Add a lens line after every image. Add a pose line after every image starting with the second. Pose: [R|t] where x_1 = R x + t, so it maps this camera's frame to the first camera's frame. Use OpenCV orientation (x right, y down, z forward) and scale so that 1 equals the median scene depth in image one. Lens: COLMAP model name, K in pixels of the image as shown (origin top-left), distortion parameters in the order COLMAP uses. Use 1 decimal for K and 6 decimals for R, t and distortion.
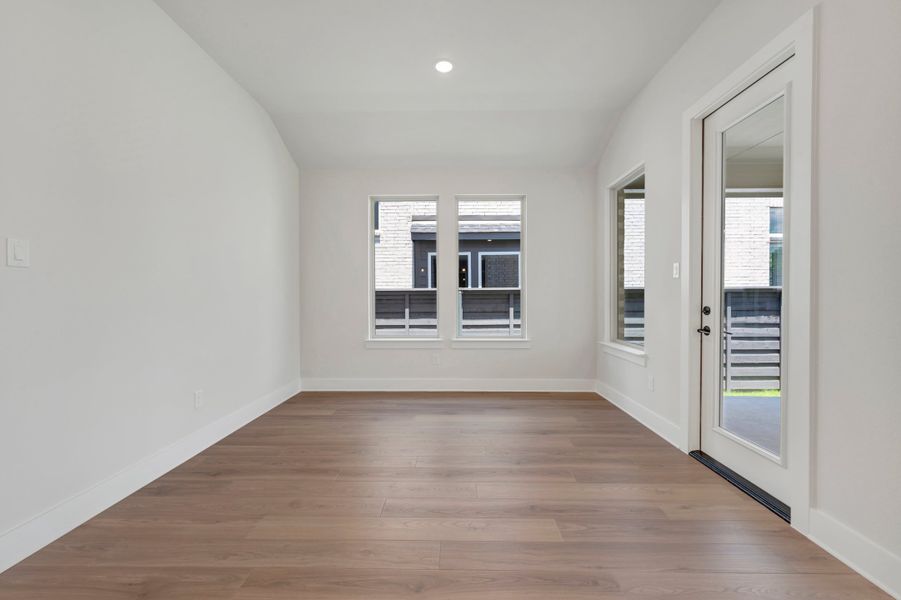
lens RADIAL K [[353.8, 0, 451.4], [0, 353.8, 300.1], [0, 0, 1]] dist [0.002003, 0.000424]
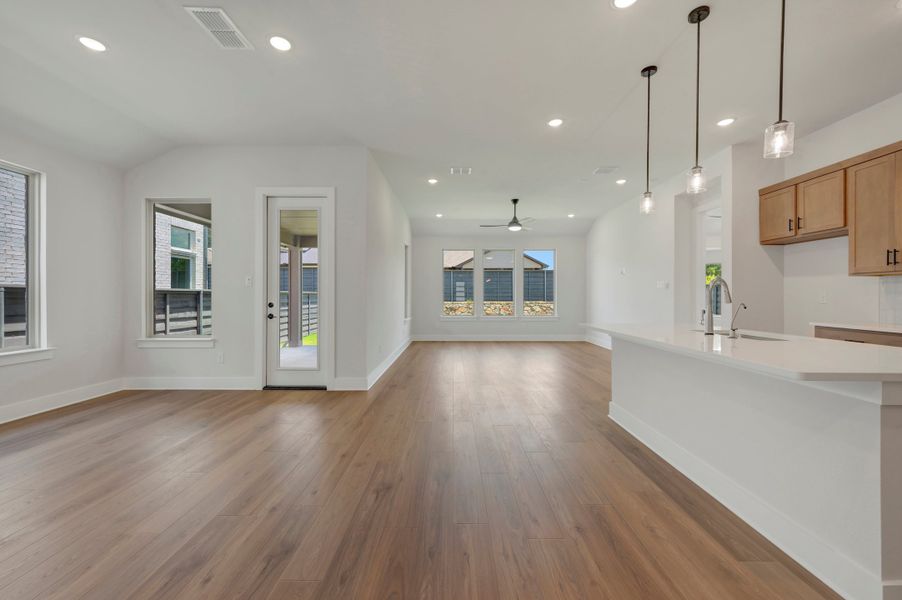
lens RADIAL K [[354.2, 0, 448.8], [0, 354.2, 297.4], [0, 0, 1]] dist [0.002003, 0.000424]
pose [[-0.007283, 0.003930, 0.999966, -0.656271], [0.004983, 0.999980, -0.003893, 0.002172], [-0.999961, 0.004954, -0.007302, 0.072768]]
